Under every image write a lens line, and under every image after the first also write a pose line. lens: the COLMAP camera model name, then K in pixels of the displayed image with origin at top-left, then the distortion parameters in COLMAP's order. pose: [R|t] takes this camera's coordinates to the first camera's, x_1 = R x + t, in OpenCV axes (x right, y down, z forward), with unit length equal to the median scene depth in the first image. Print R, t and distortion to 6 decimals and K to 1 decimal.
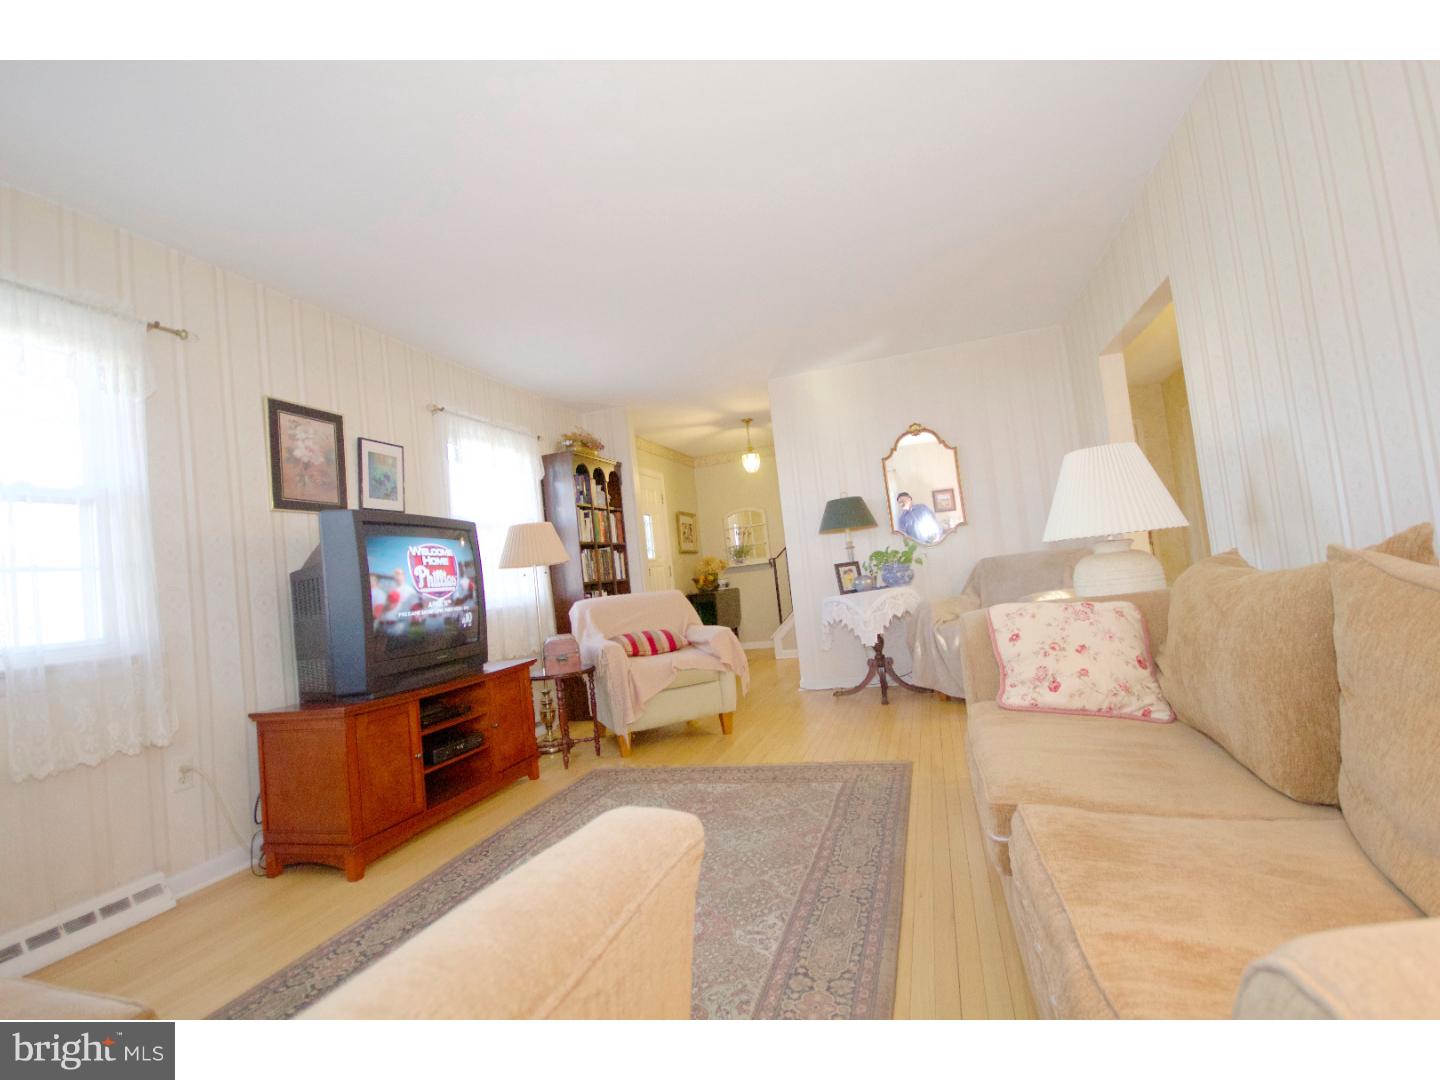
lens RADIAL K [[667.2, 0, 725.1], [0, 667.2, 543.8], [0, 0, 1]] dist [-0.000461, -0.007598]
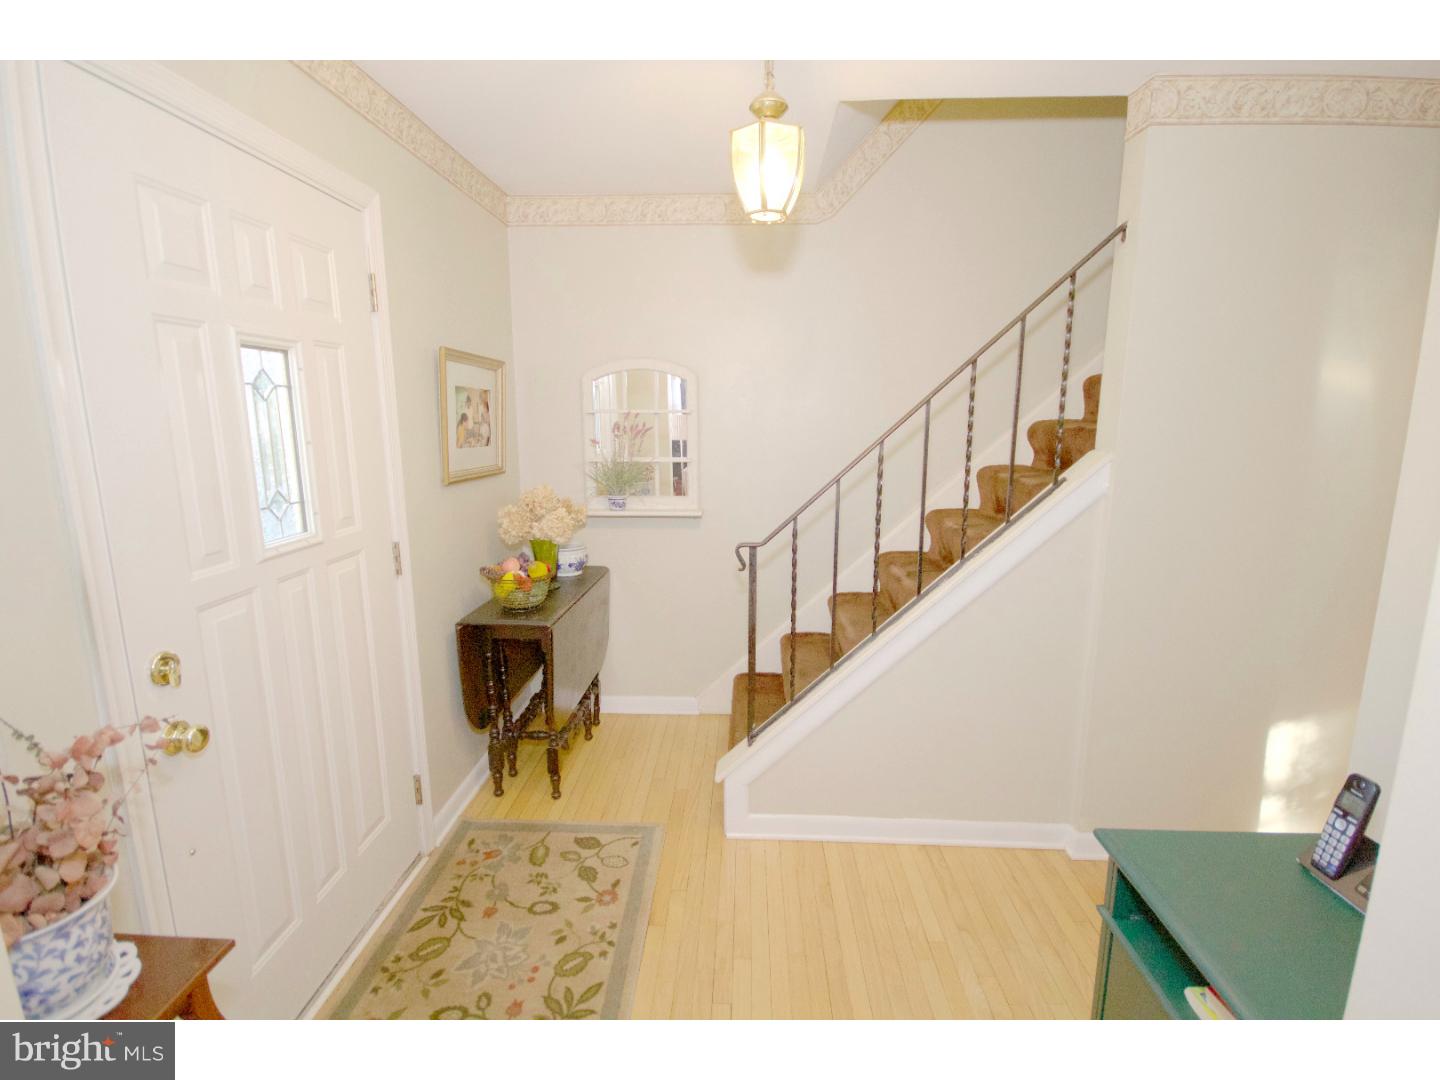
lens RADIAL K [[667.2, 0, 719.1], [0, 667.2, 540.6], [0, 0, 1]] dist [-0.000461, -0.007598]
pose [[0.958320, 0.065262, 0.278143, -0.028436], [-0.124270, 0.971857, 0.200128, -0.037297], [-0.257254, -0.226352, 0.939460, 0.657358]]
